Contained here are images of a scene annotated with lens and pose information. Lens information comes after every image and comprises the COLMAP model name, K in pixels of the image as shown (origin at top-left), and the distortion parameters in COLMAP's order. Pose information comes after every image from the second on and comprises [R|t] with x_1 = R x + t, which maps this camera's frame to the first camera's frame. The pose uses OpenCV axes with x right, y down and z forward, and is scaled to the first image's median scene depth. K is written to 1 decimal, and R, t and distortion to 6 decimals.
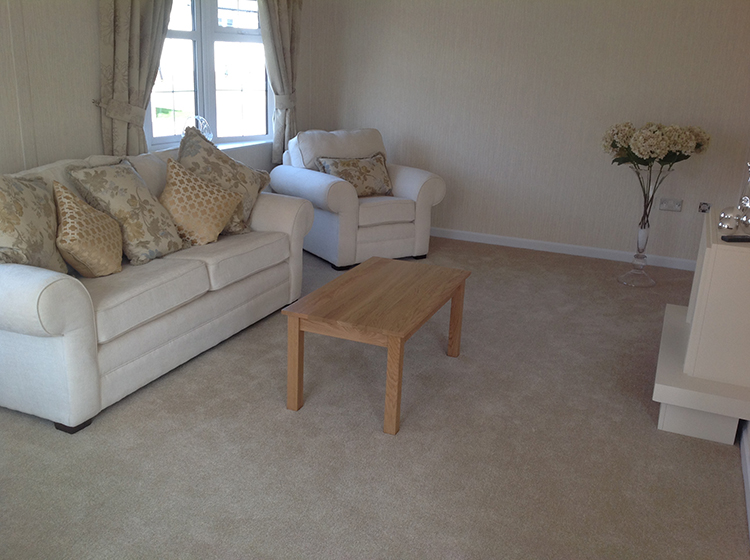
lens RADIAL K [[682.7, 0, 375.0], [0, 682.7, 280.0], [0, 0, 1]] dist [0.143093, -0.368101]
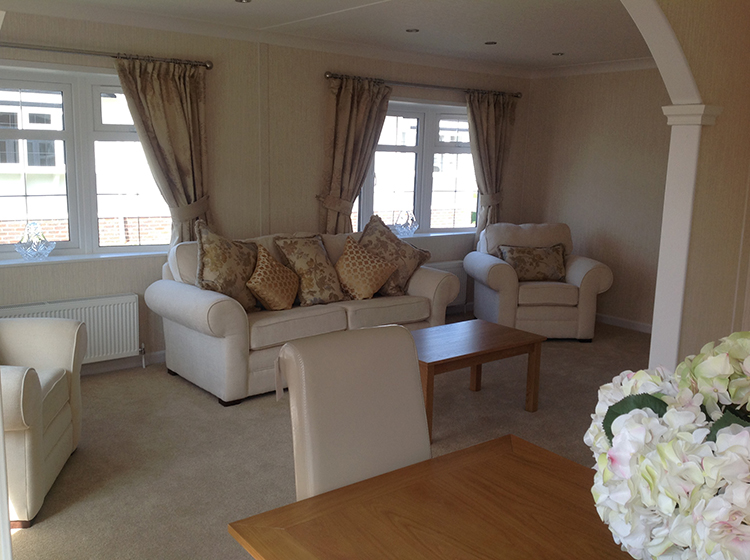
lens RADIAL K [[682.7, 0, 375.0], [0, 682.7, 280.0], [0, 0, 1]] dist [0.143093, -0.368101]
pose [[0.881930, 0.062337, -0.467241, 0.390010], [-0.132477, 0.984045, -0.118767, 0.064380], [0.452382, 0.166643, 0.876117, -0.151406]]
